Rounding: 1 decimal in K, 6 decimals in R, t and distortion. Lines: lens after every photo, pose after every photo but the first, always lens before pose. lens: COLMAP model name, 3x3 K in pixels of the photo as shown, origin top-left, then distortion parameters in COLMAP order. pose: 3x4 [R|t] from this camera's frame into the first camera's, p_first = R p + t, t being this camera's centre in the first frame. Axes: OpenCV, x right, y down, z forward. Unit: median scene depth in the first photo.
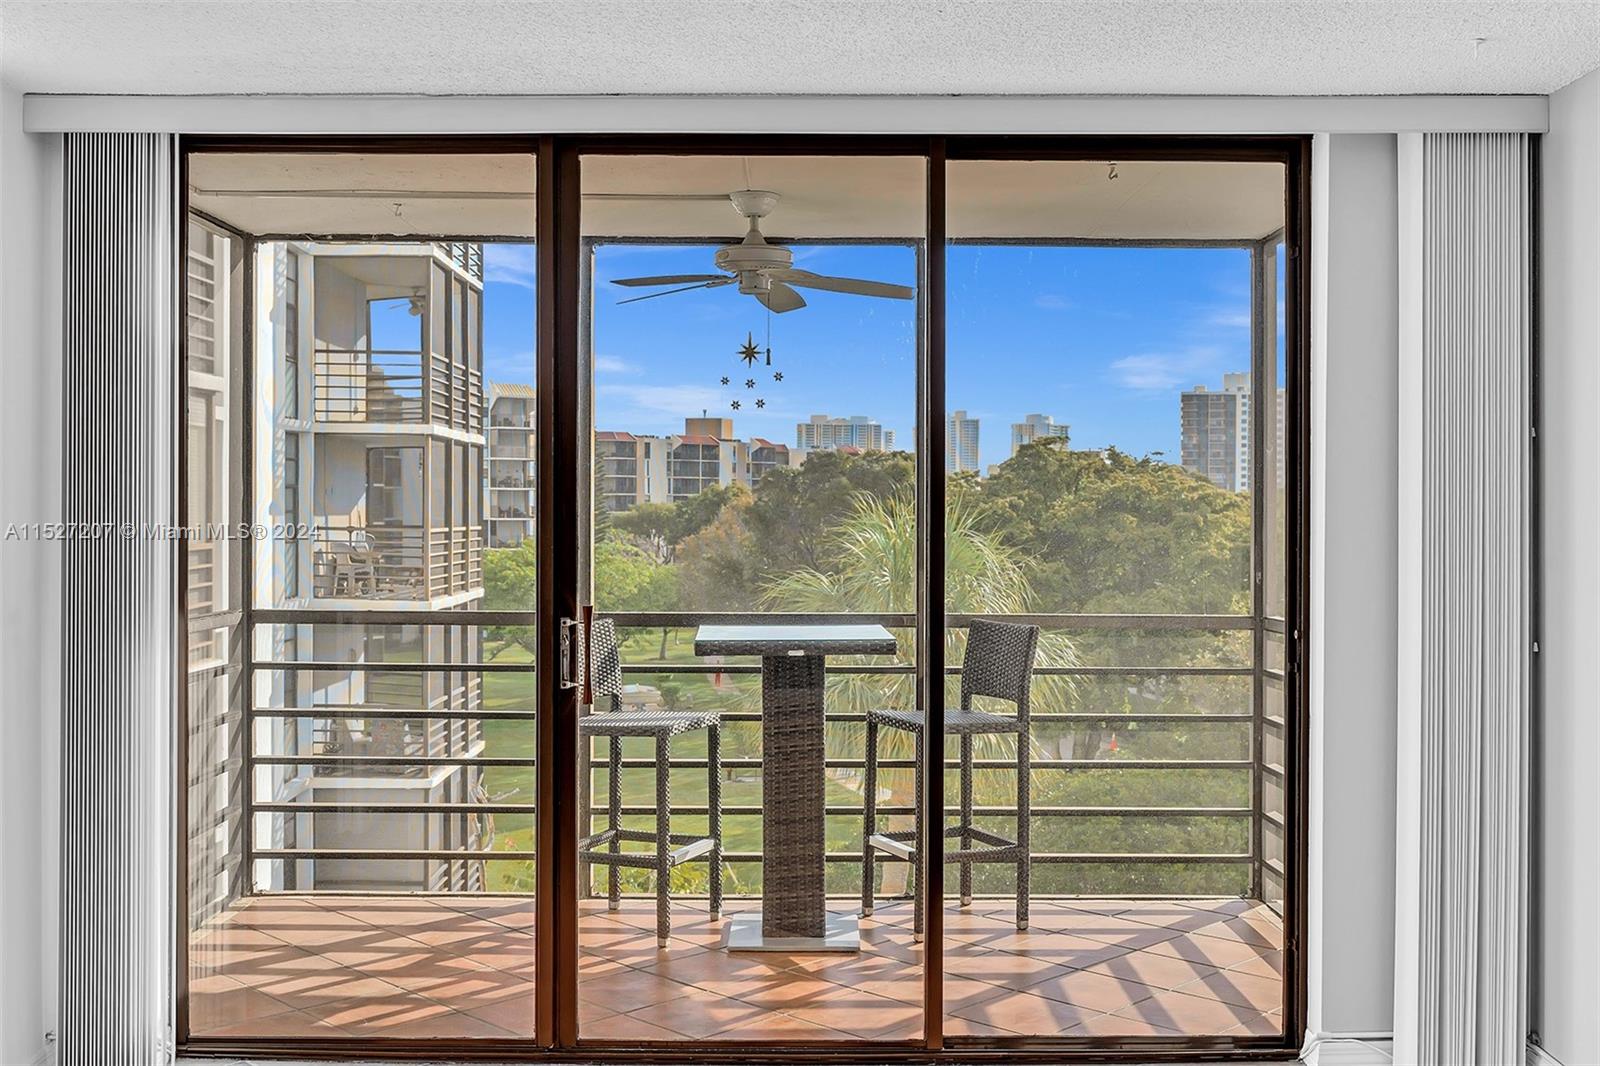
lens RADIAL K [[1666.4, 0, 799.8], [0, 1666.4, 526.6], [0, 0, 1]] dist [0.005065, 0.000000]
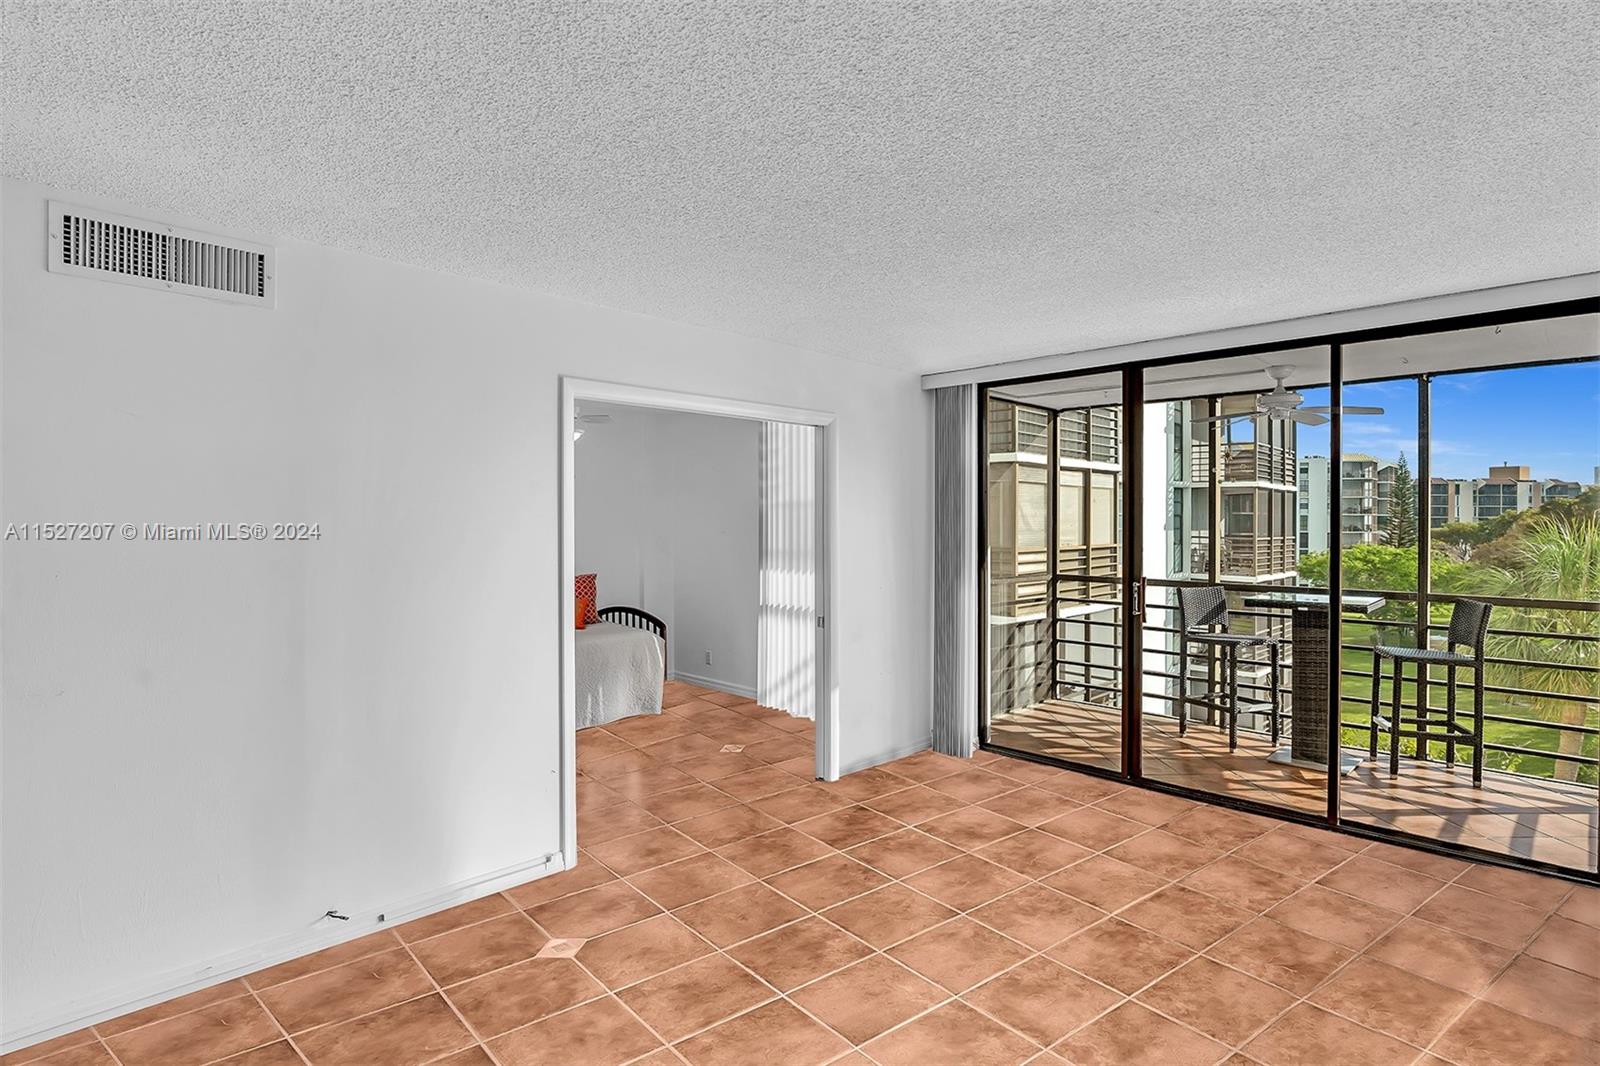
lens RADIAL K [[846.6, 0, 800.1], [0, 846.6, 533.7], [0, 0, 1]] dist [-0.001090, 0.000560]
pose [[0.704873, 0.007640, -0.709293, 0.251230], [-0.007994, 0.999964, 0.002827, -0.005840], [0.709289, 0.003677, 0.704908, -0.066169]]
